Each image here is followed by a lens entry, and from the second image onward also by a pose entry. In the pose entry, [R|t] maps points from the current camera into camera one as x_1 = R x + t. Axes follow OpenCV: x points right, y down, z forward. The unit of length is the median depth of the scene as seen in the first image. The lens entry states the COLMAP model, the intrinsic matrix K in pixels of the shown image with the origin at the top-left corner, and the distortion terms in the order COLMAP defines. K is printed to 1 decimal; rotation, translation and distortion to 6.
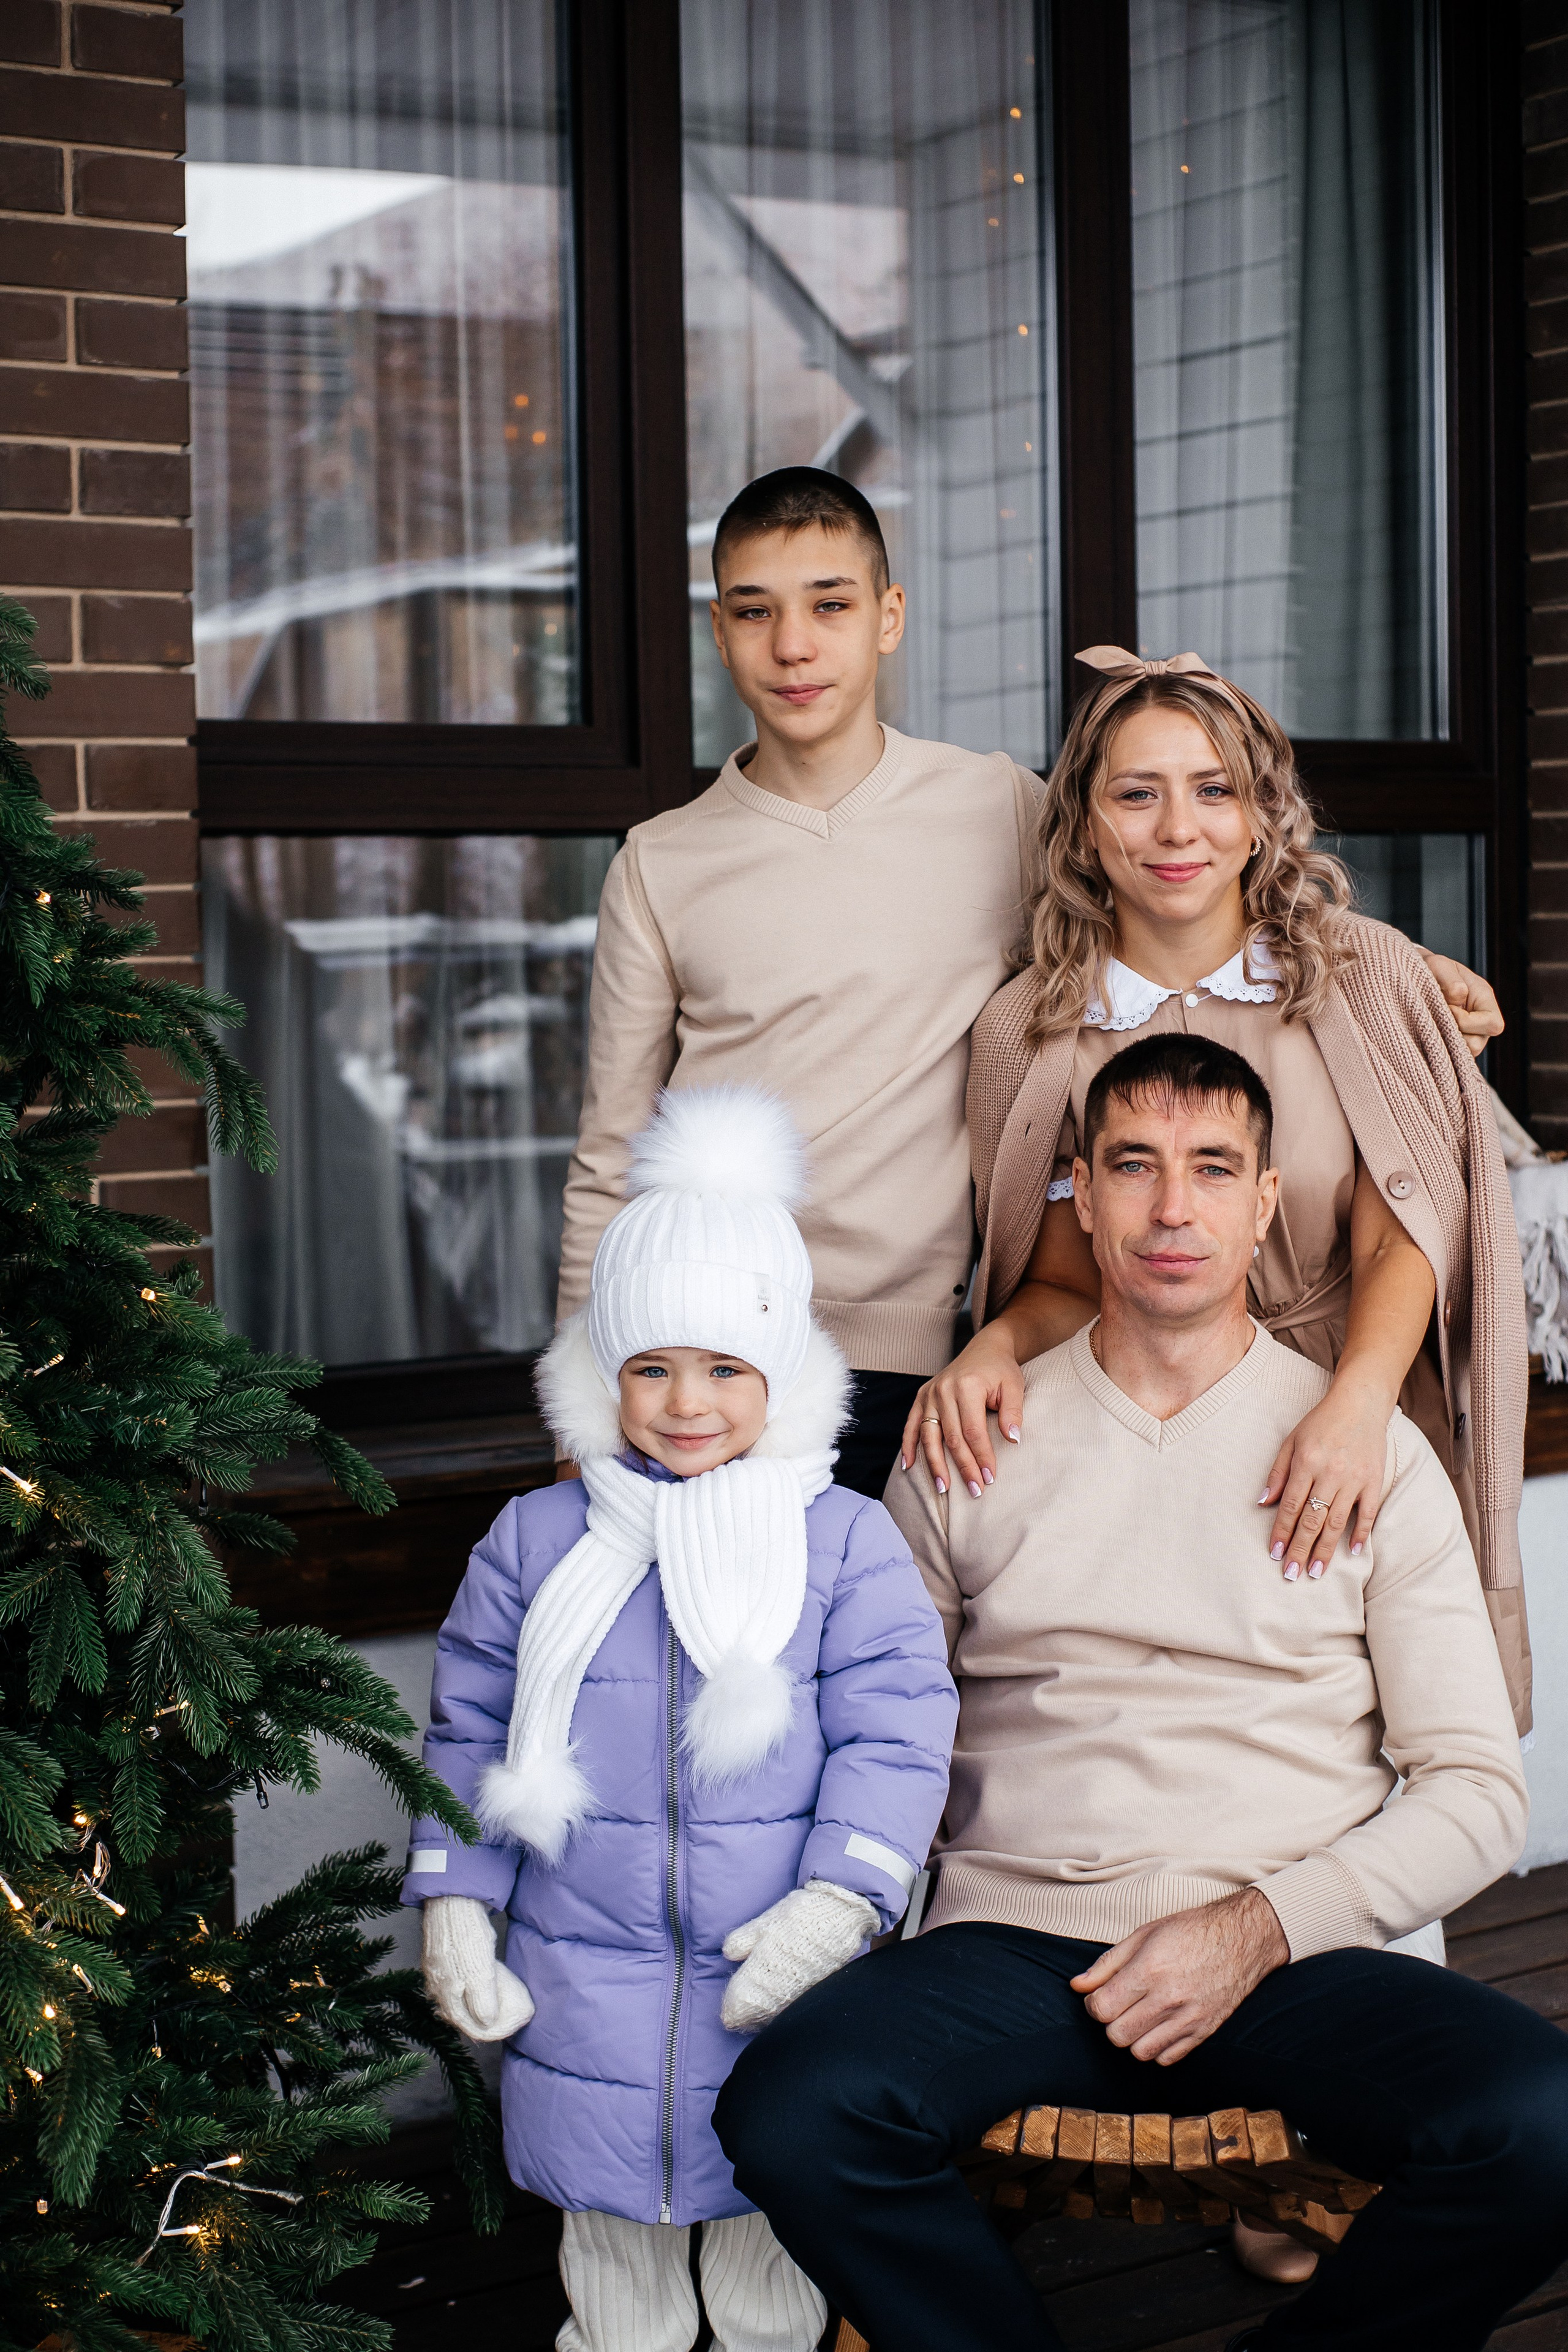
lens RADIAL K [[3367.7, 0, 787.4], [0, 3367.7, 1136.6], [0, 0, 1]] dist [-0.099912, 0.036991]
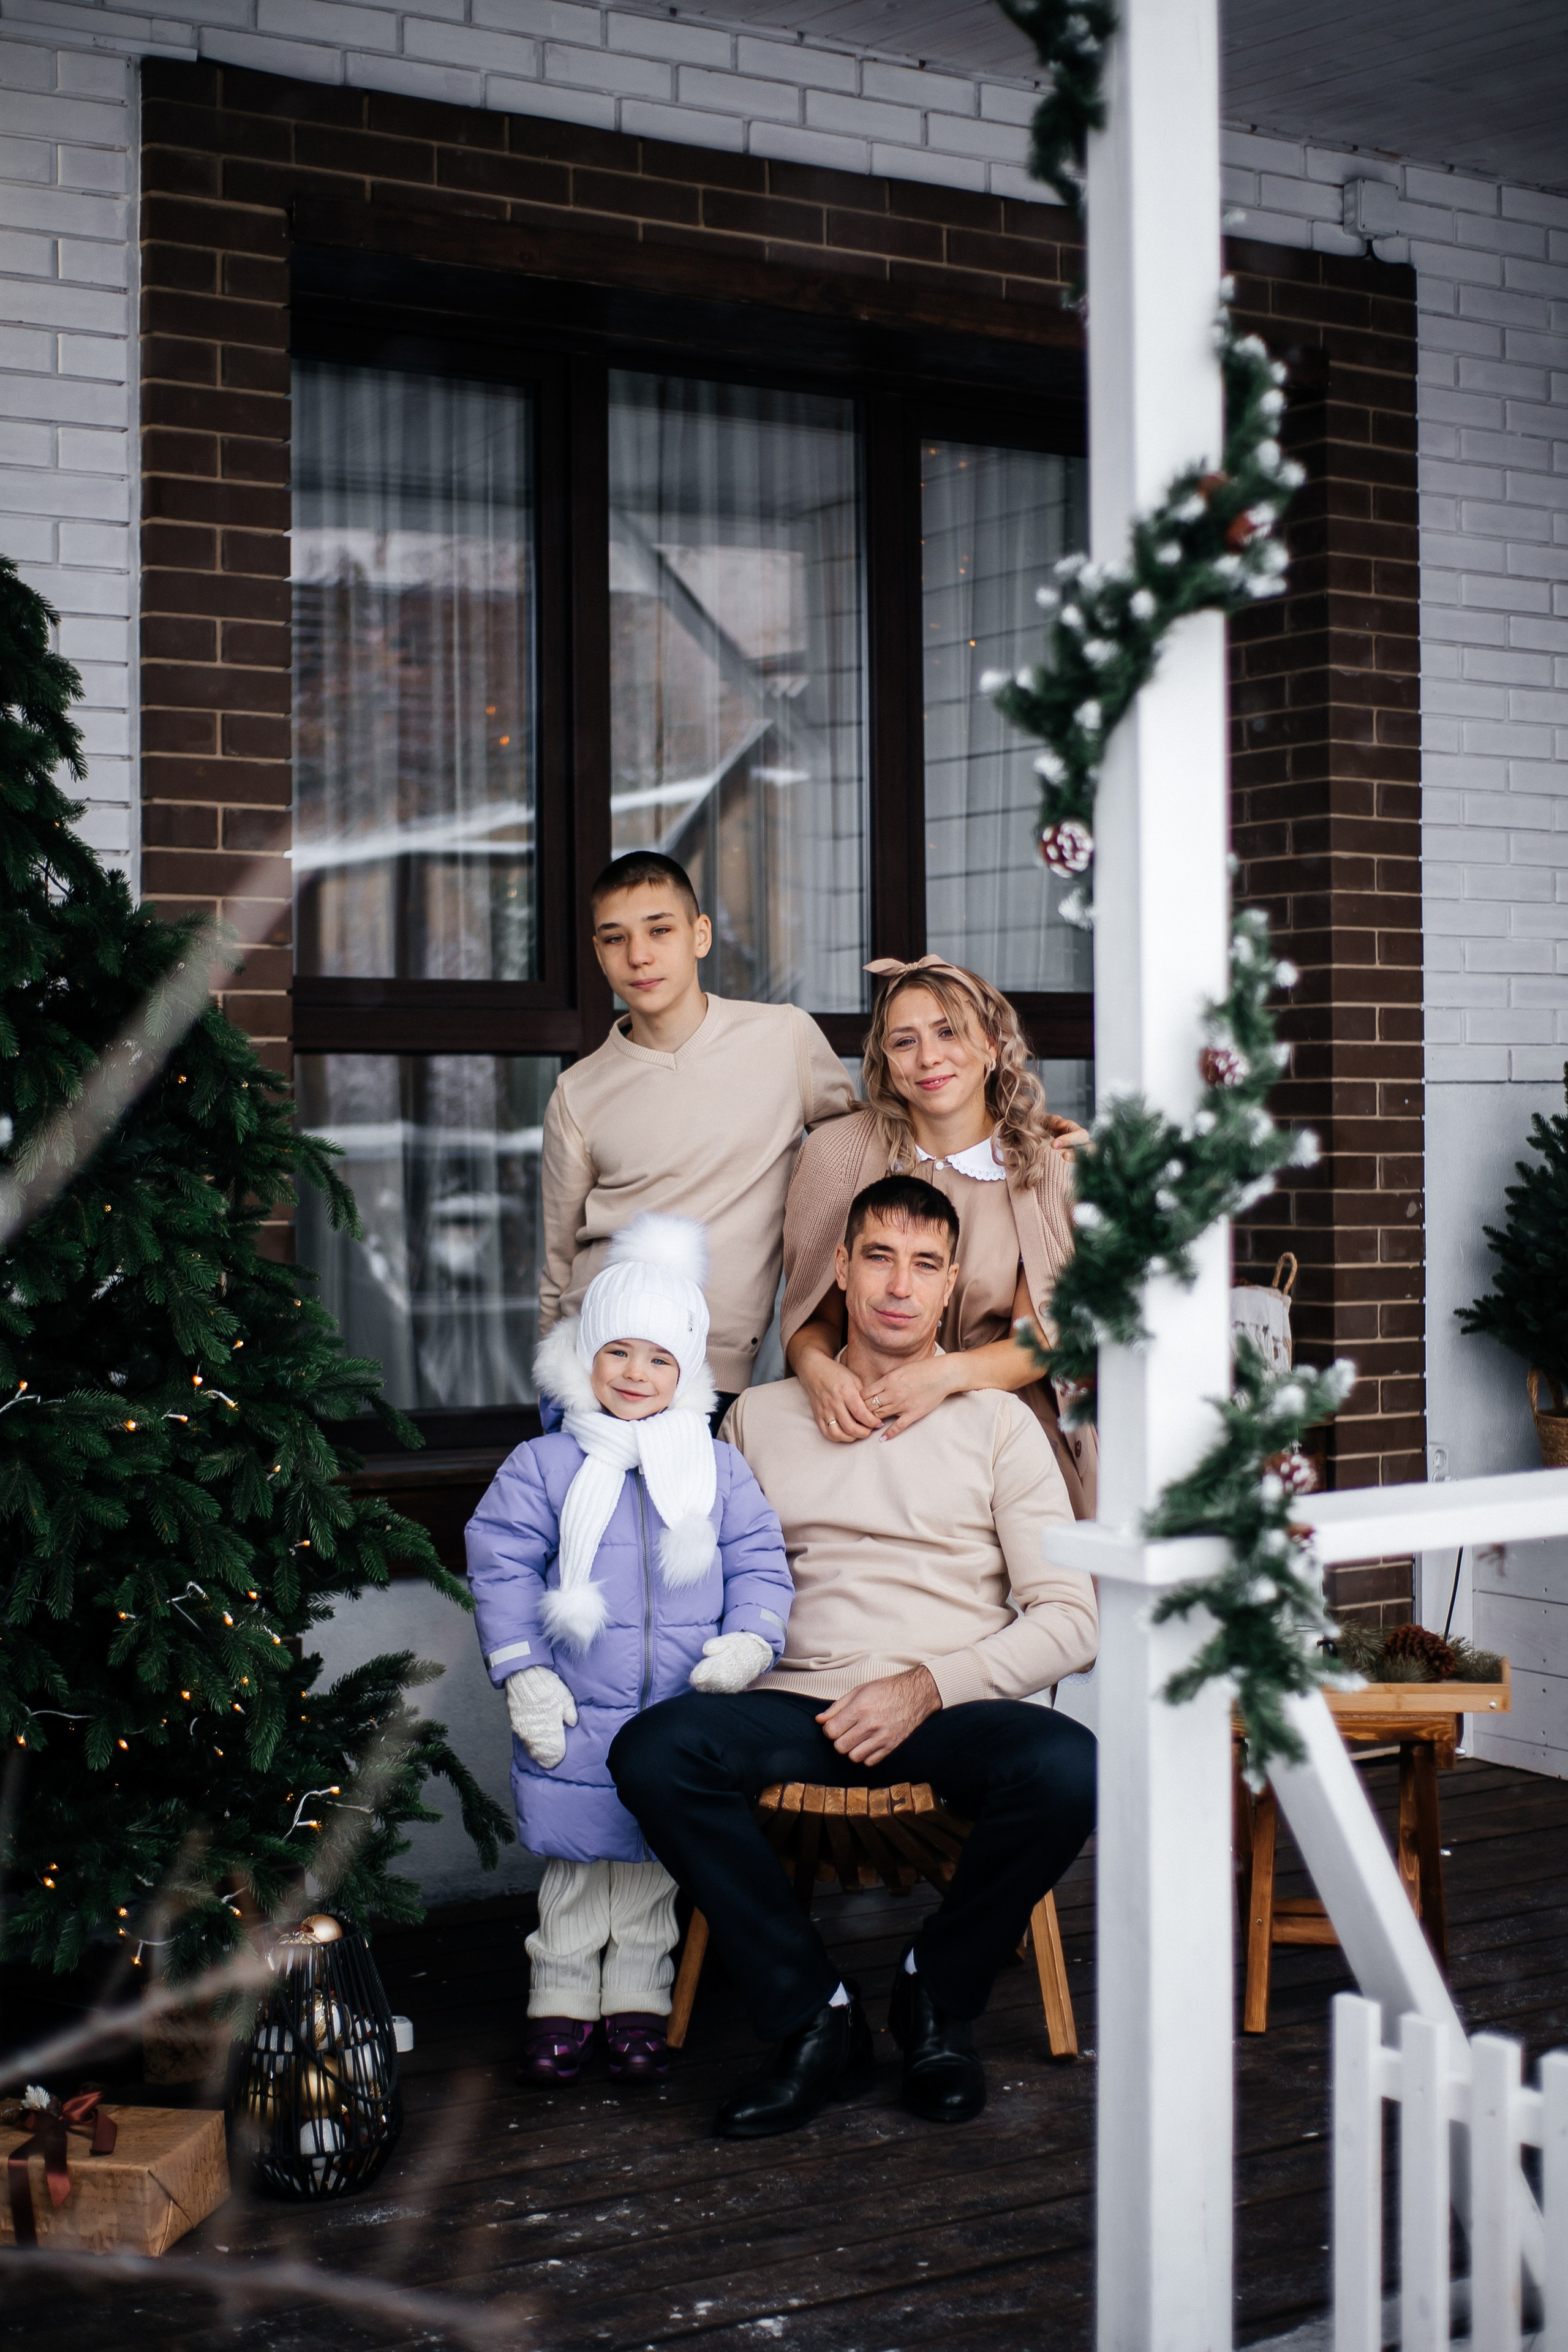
lens RADIAL K [[3367.7, 0, 787.4], [0, 3367.7, 1136.6], [0, 0, 1]] dist [-0.099912, 0.036991]
pose [[0.999890, 0.006756, 0.013206, 0.037828], [-0.005873, 0.997812, -0.065853, 0.055853], [-0.013622, 0.065768, 0.997742, -0.615013]]
